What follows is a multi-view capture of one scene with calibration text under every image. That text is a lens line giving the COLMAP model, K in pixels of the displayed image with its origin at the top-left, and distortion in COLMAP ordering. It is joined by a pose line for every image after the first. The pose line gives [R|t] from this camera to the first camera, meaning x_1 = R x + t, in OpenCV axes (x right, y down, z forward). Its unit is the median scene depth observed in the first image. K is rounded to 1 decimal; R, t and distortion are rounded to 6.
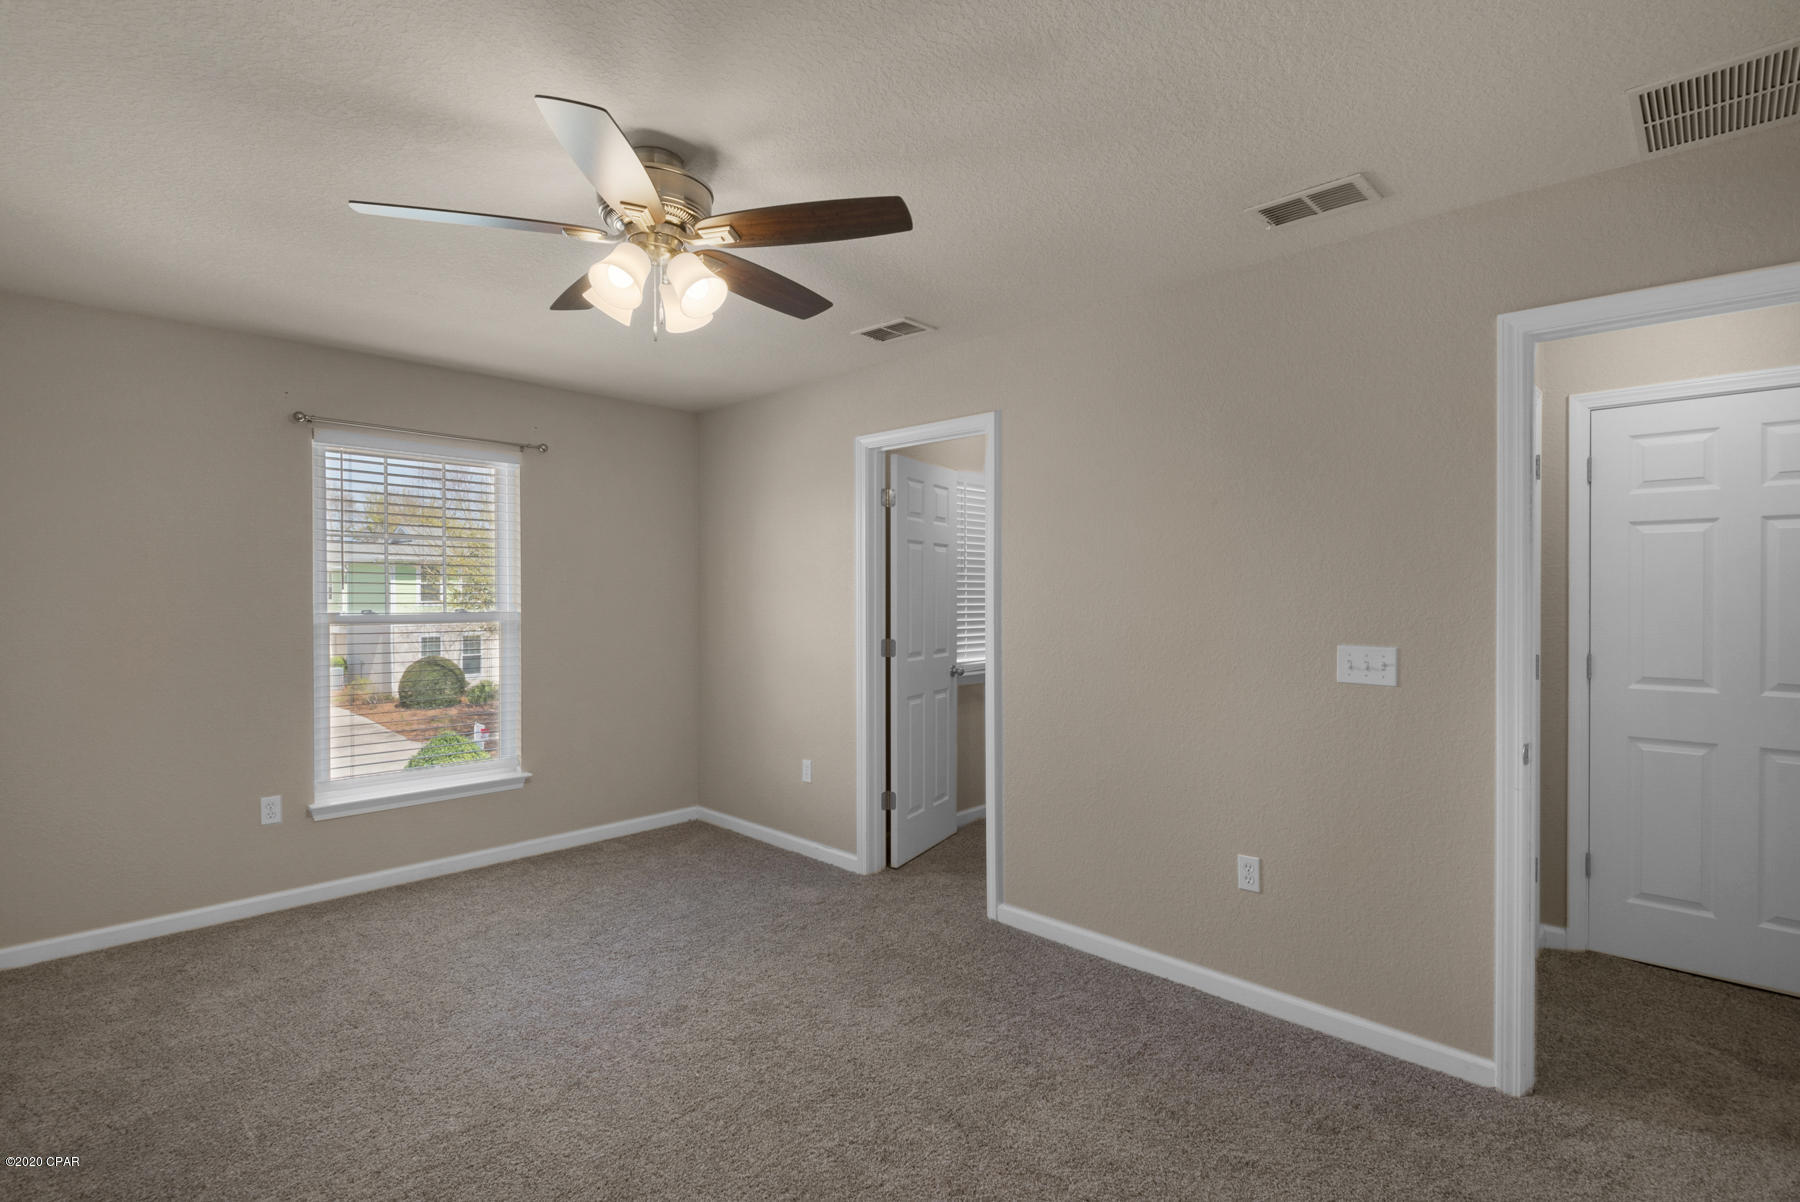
lens RADIAL K [[859.4, 0, 894.5], [0, 859.4, 603.1], [0, 0, 1]] dist [0.005129, -0.008947]
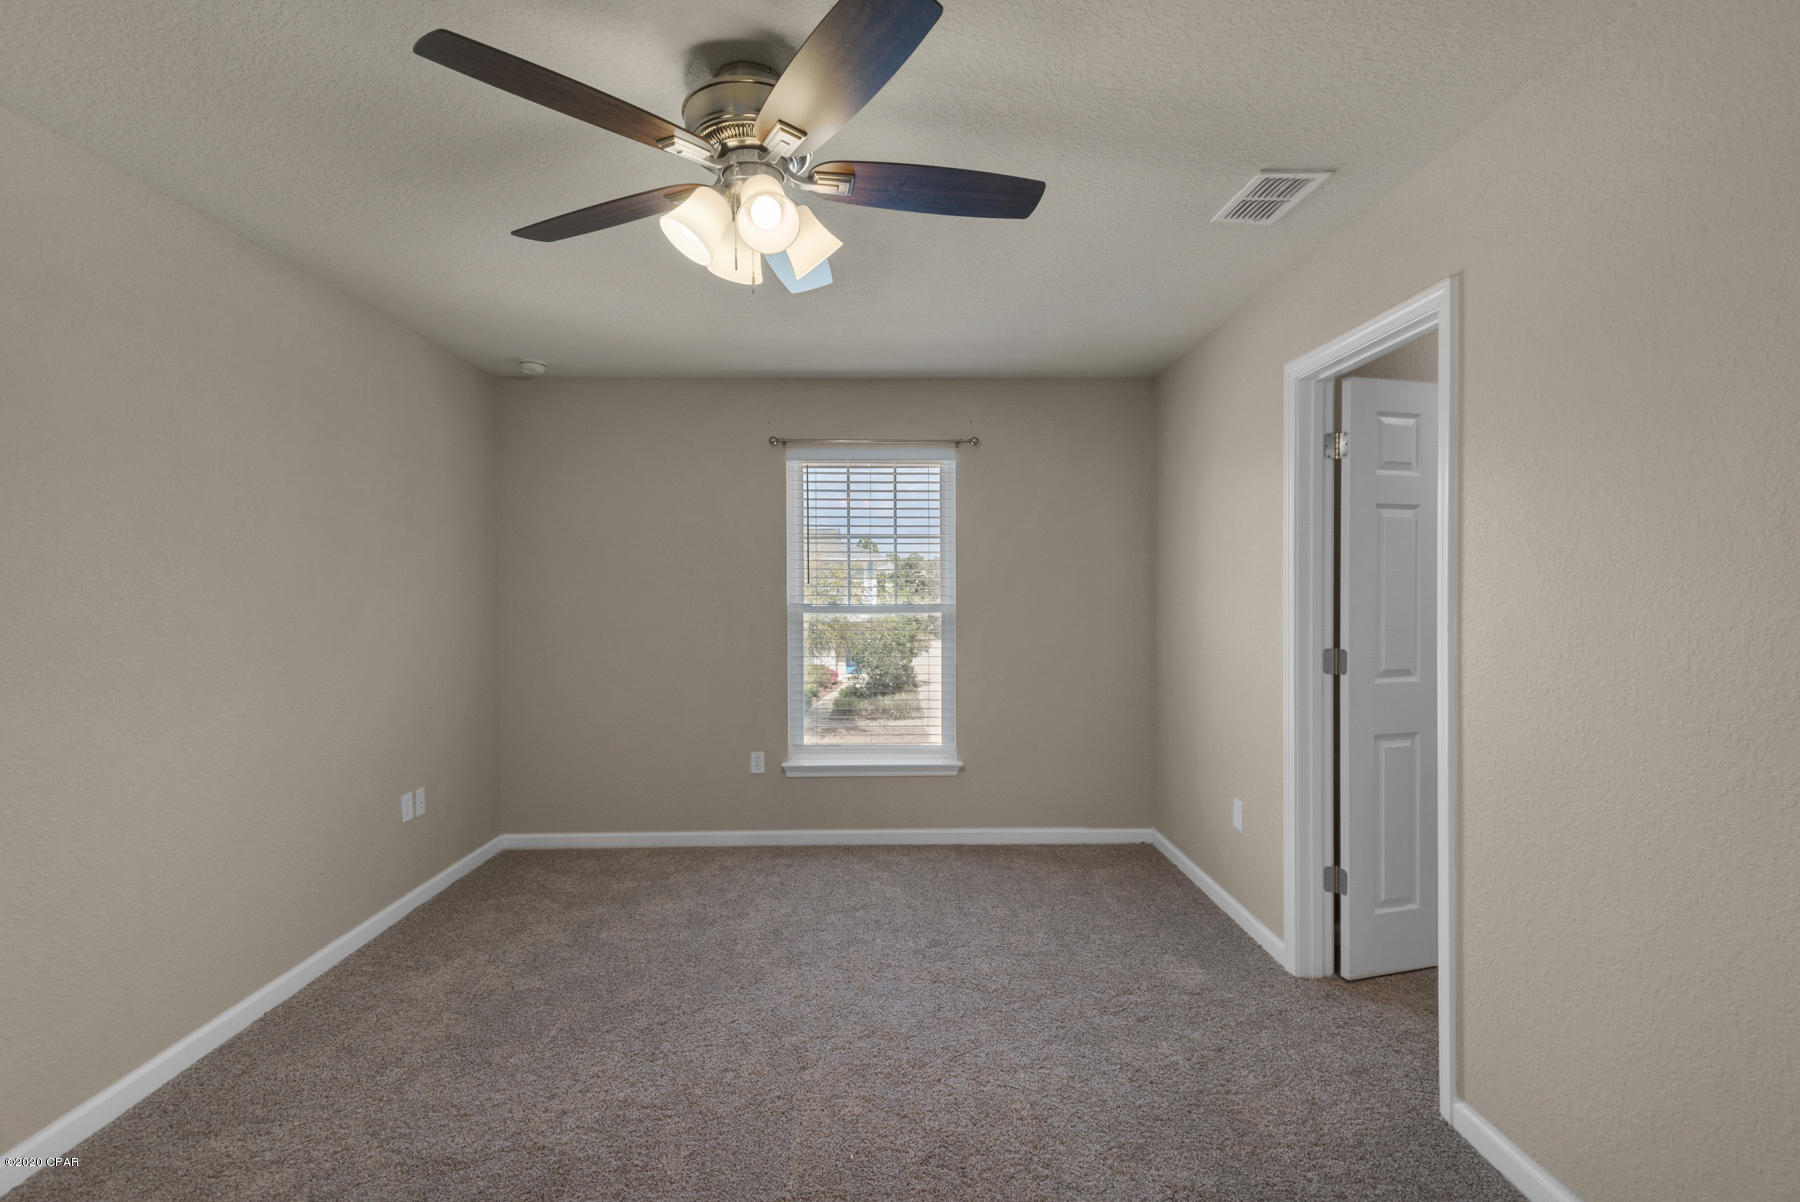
lens RADIAL K [[819.7, 0, 913.9], [0, 819.7, 603.7], [0, 0, 1]] dist [0.016855, -0.004457]
pose [[0.696979, 0.009741, -0.717026, 0.253377], [-0.001272, 0.999923, 0.012348, -0.002771], [0.717091, -0.007694, 0.696937, 0.314147]]
